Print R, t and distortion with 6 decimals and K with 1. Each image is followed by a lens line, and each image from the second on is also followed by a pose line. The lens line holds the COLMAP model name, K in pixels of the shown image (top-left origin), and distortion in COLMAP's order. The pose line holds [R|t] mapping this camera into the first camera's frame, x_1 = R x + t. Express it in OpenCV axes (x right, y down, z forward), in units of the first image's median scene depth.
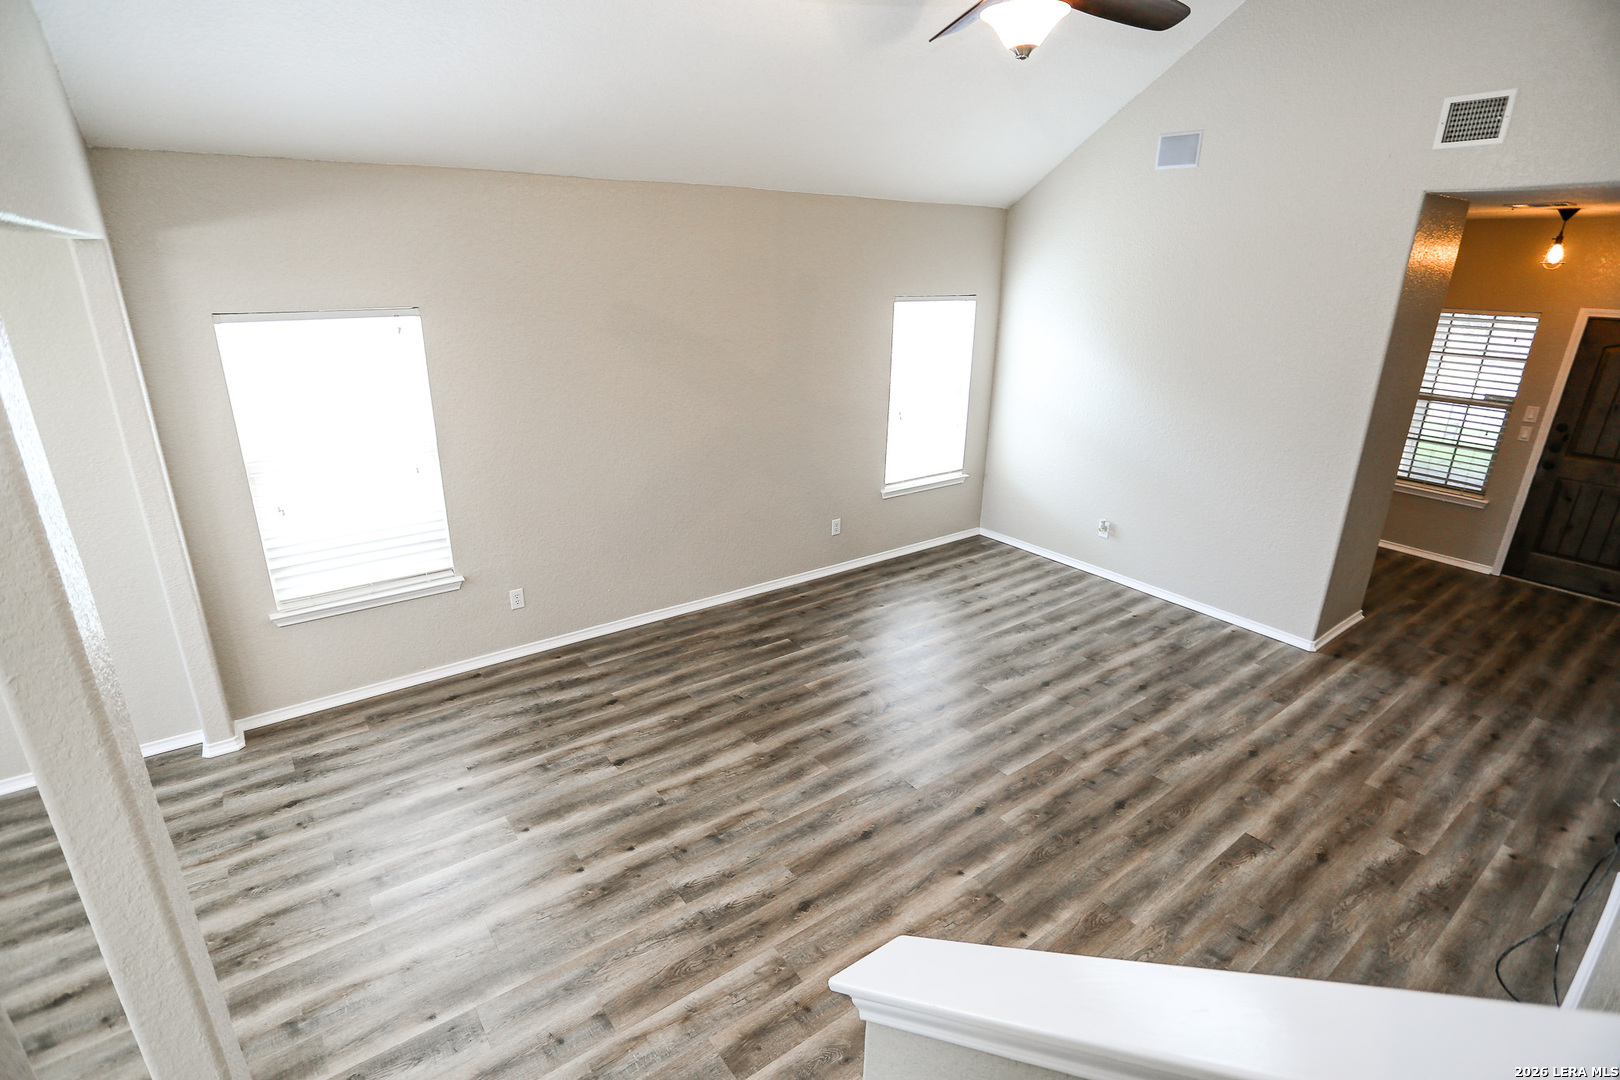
lens RADIAL K [[804.5, 0, 799.7], [0, 804.5, 538.8], [0, 0, 1]] dist [-0.084871, 0.034709]
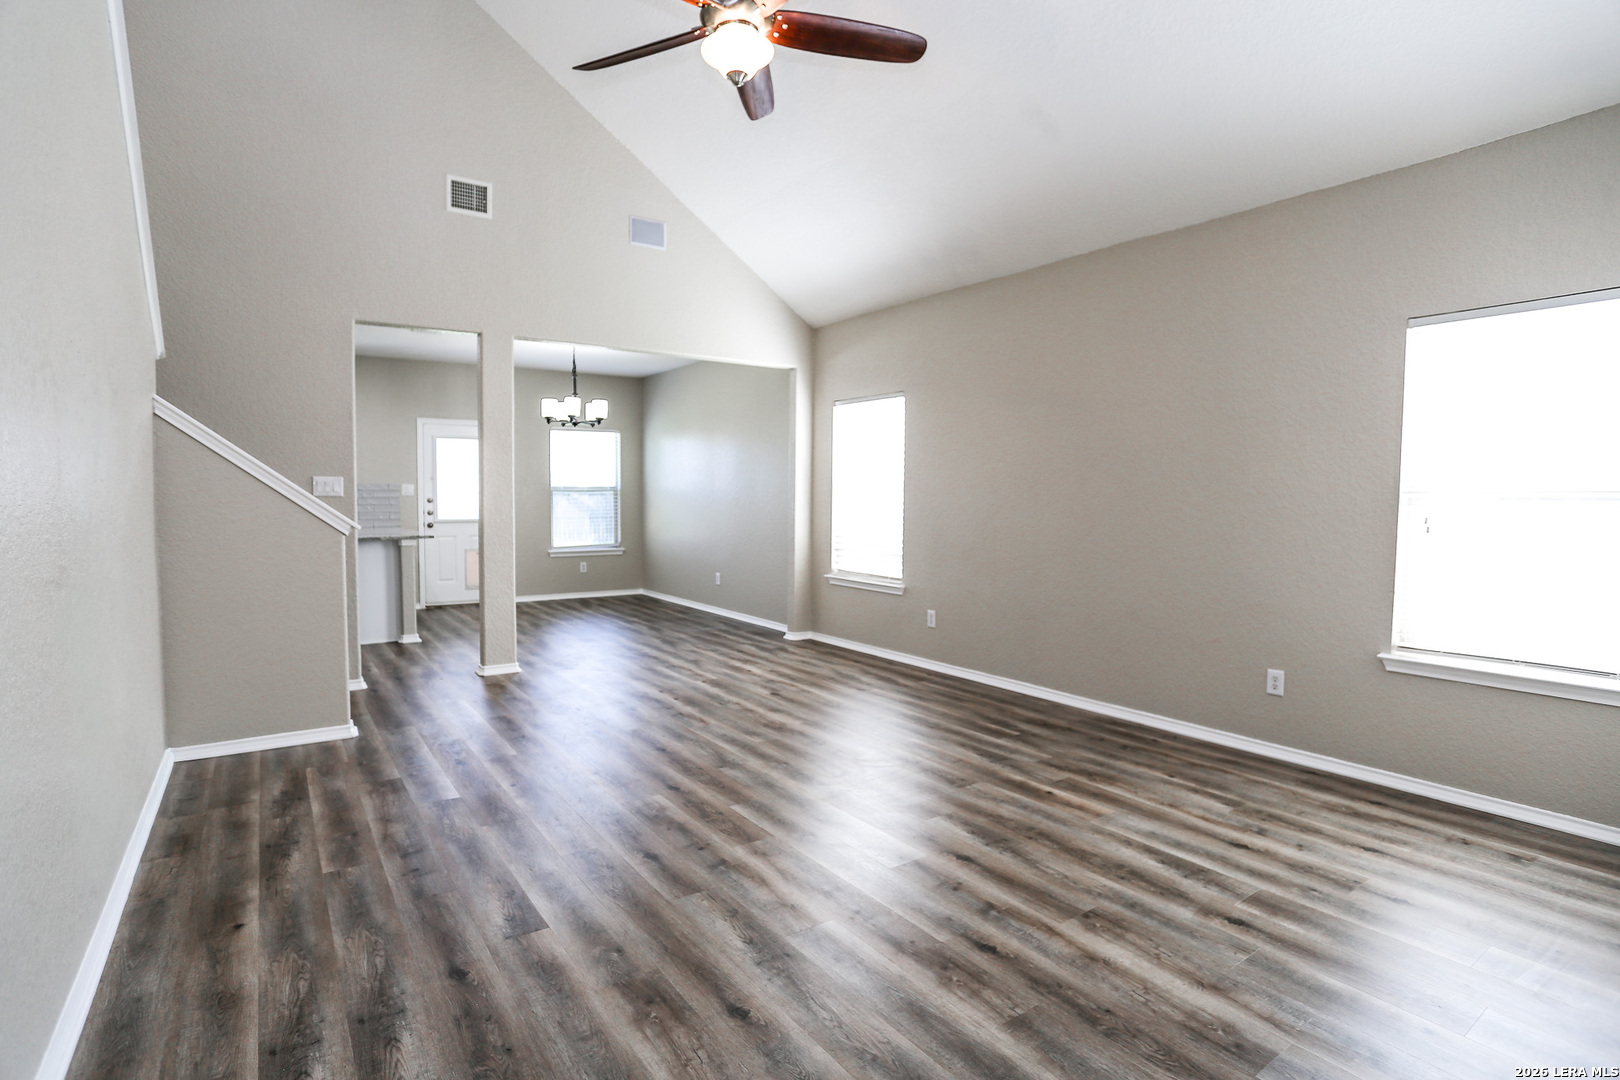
lens RADIAL K [[804.5, 0, 799.7], [0, 804.5, 538.8], [0, 0, 1]] dist [-0.084871, 0.034709]
pose [[-0.037158, 0.038310, -0.998575, 1.111224], [-0.336686, 0.940362, 0.048605, -0.040676], [0.940884, 0.338012, -0.022043, 0.998947]]
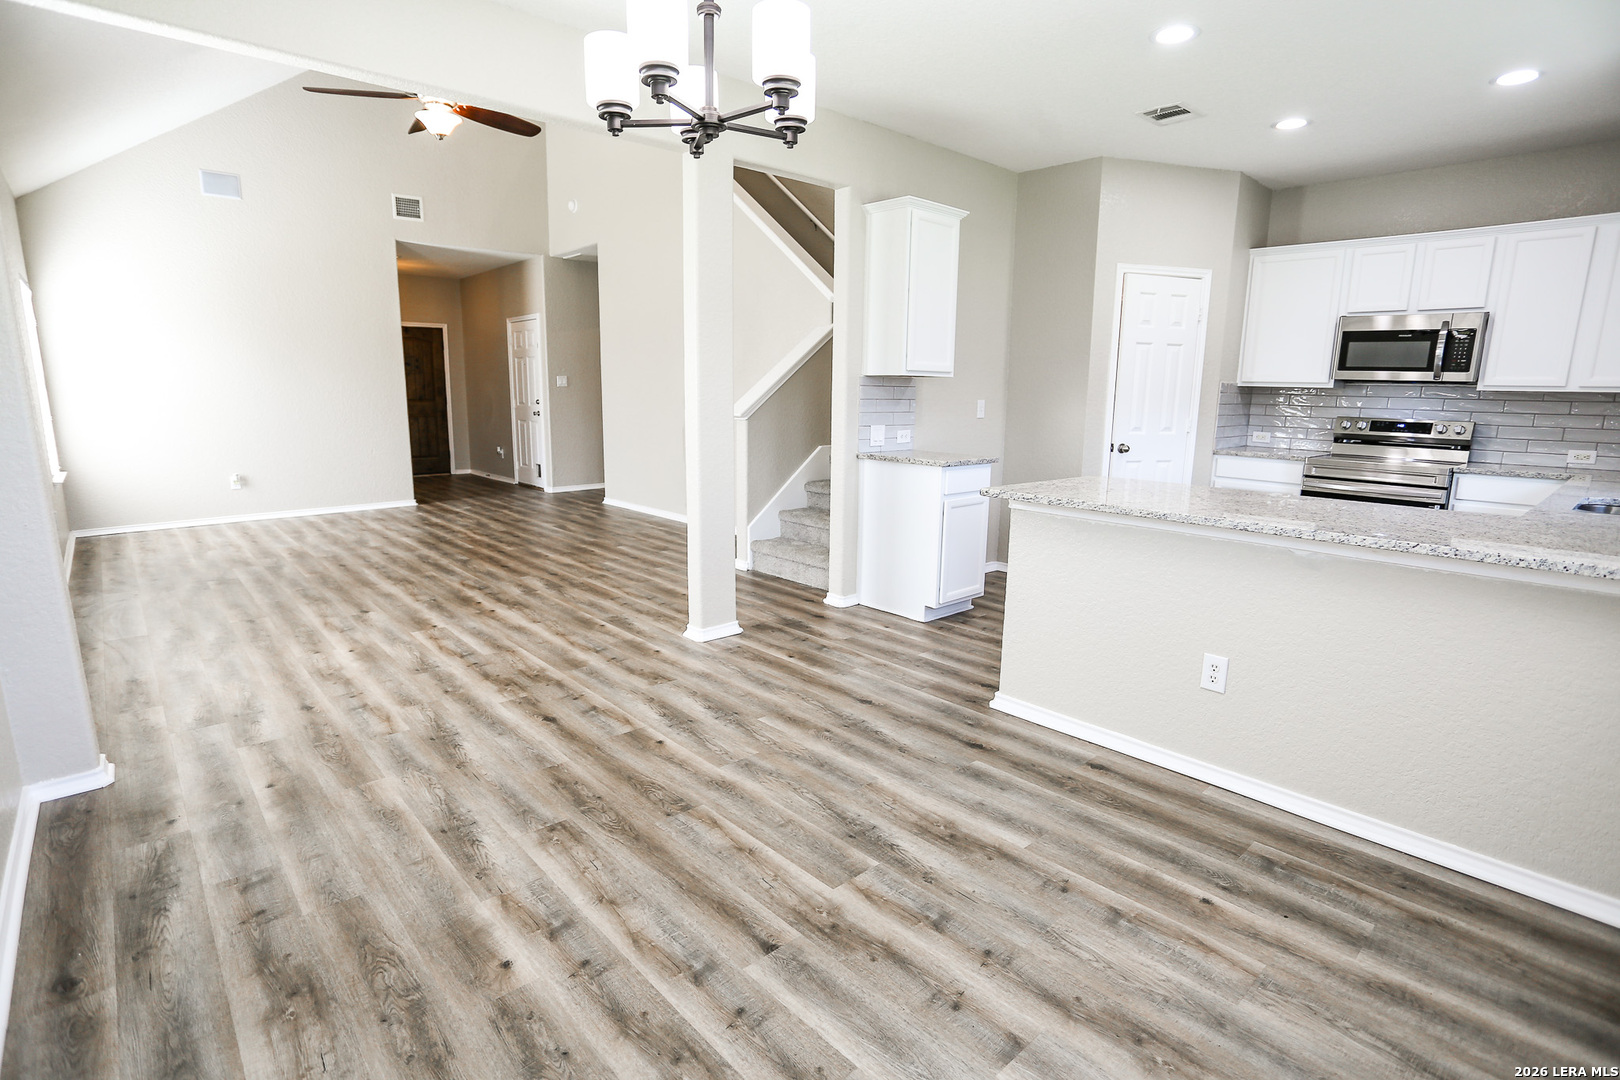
lens RADIAL K [[800.1, 0, 772.7], [0, 800.1, 527.7], [0, 0, 1]] dist [-0.000743, 0.001806]
pose [[-0.053451, -0.193943, 0.979556, -1.447818], [0.328766, 0.922849, 0.200655, 0.125505], [-0.942898, 0.332770, 0.014435, 0.363841]]
